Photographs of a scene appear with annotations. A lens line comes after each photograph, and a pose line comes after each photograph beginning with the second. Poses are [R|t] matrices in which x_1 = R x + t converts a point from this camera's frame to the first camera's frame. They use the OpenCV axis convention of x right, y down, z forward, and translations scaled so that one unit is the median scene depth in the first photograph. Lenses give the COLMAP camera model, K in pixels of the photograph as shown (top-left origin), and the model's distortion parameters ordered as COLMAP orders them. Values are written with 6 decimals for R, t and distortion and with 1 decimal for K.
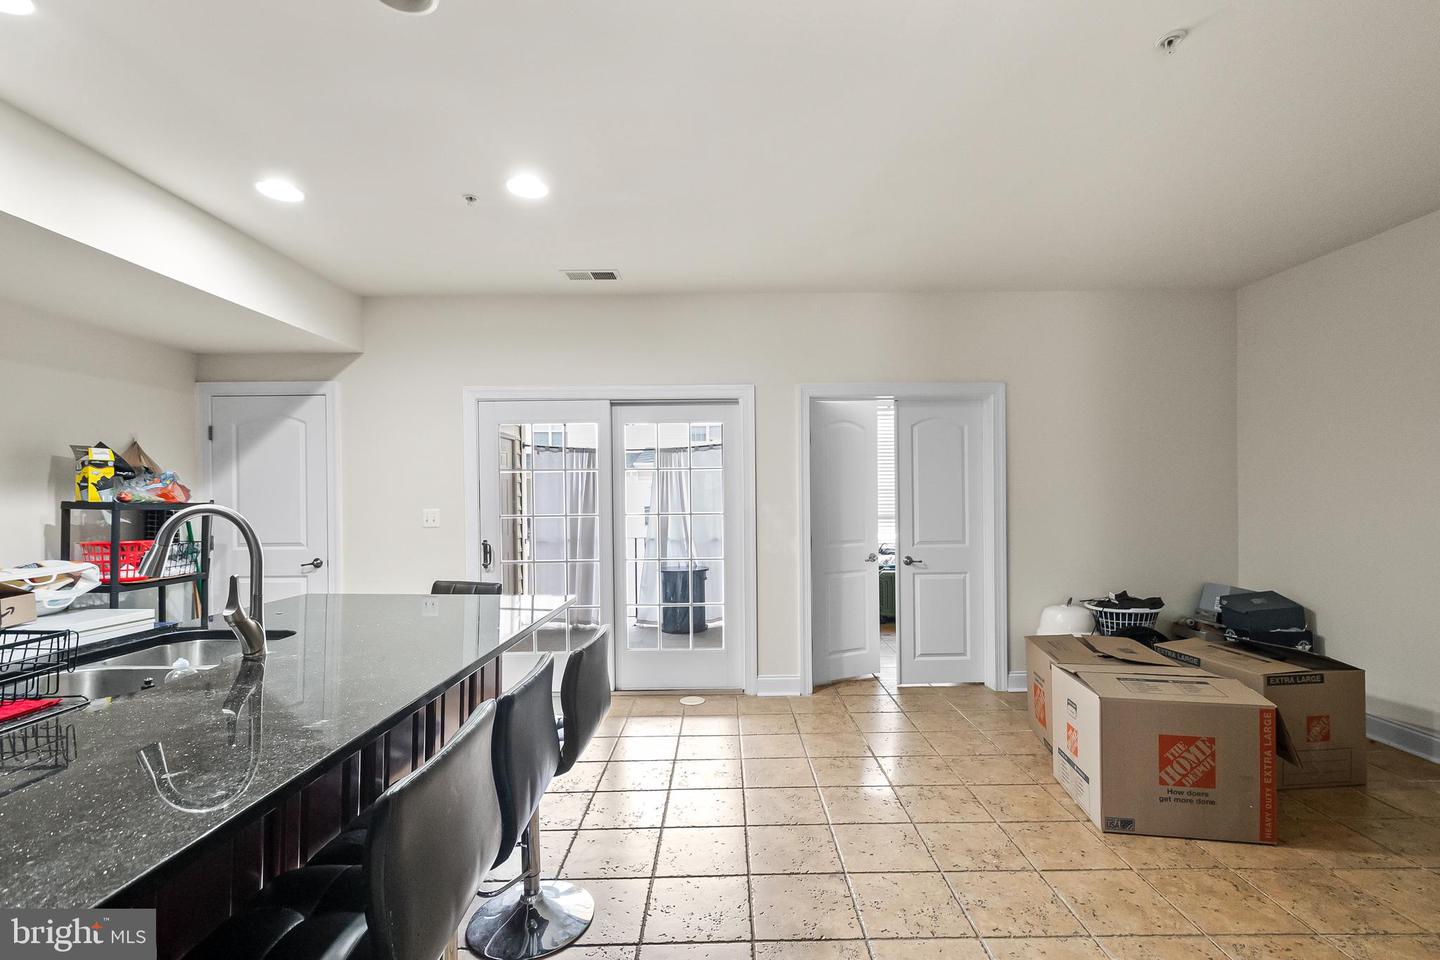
lens RADIAL K [[639.5, 0, 721.4], [0, 639.5, 491.3], [0, 0, 1]] dist [0.003639, 0.000219]
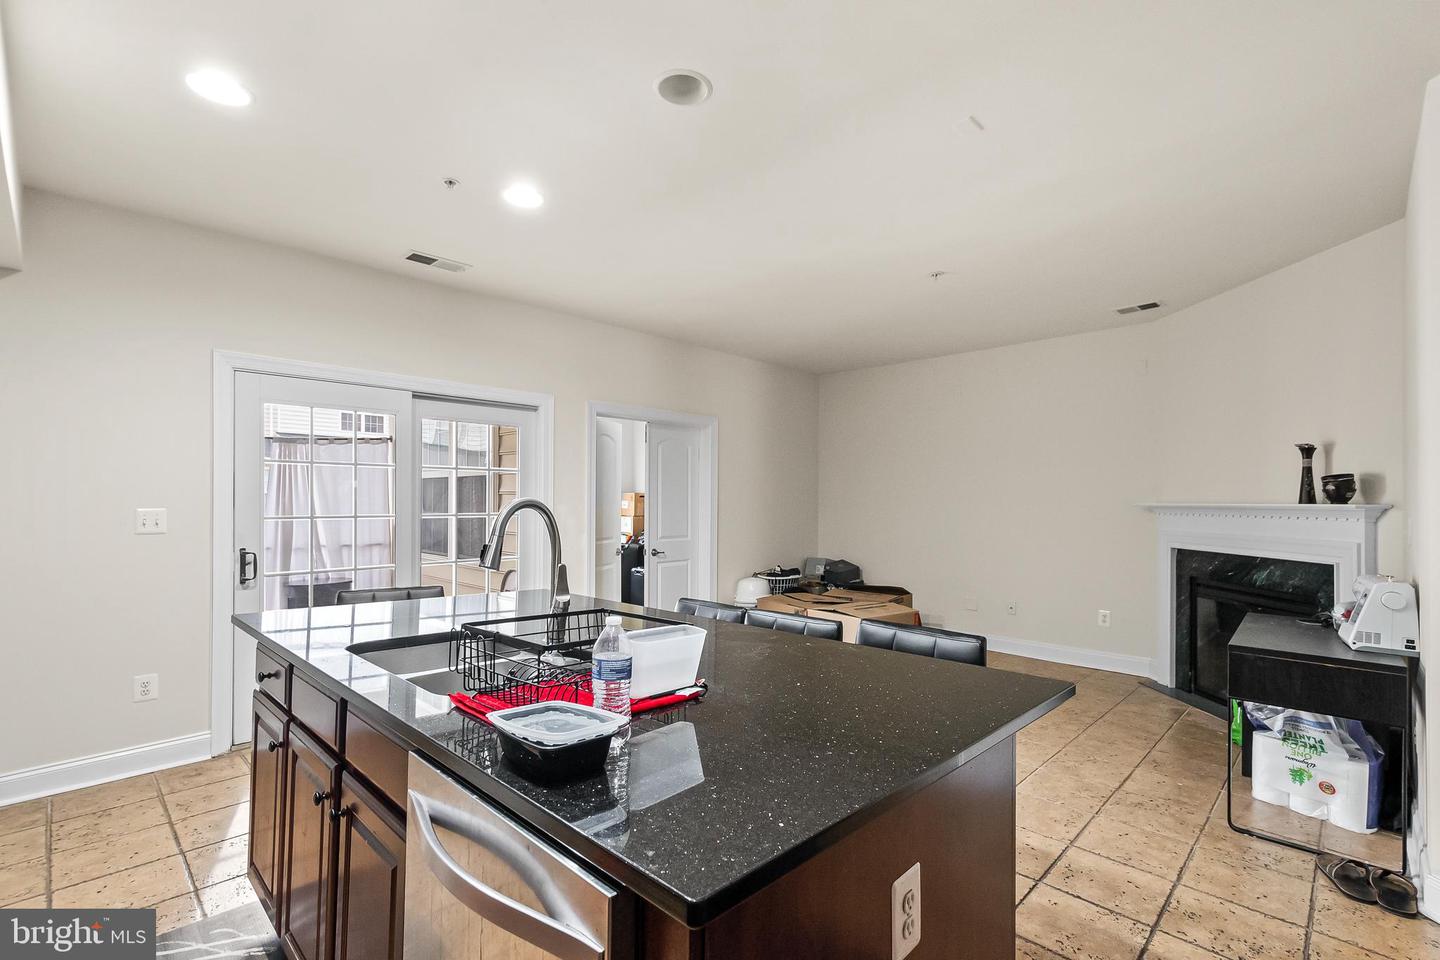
lens RADIAL K [[639.5, 0, 720.9], [0, 639.5, 486.3], [0, 0, 1]] dist [0.003639, 0.000219]
pose [[0.706678, 0.030053, 0.706897, -0.509261], [-0.018238, 0.999539, -0.024262, 0.008560], [-0.707300, 0.004253, 0.706900, 0.032749]]
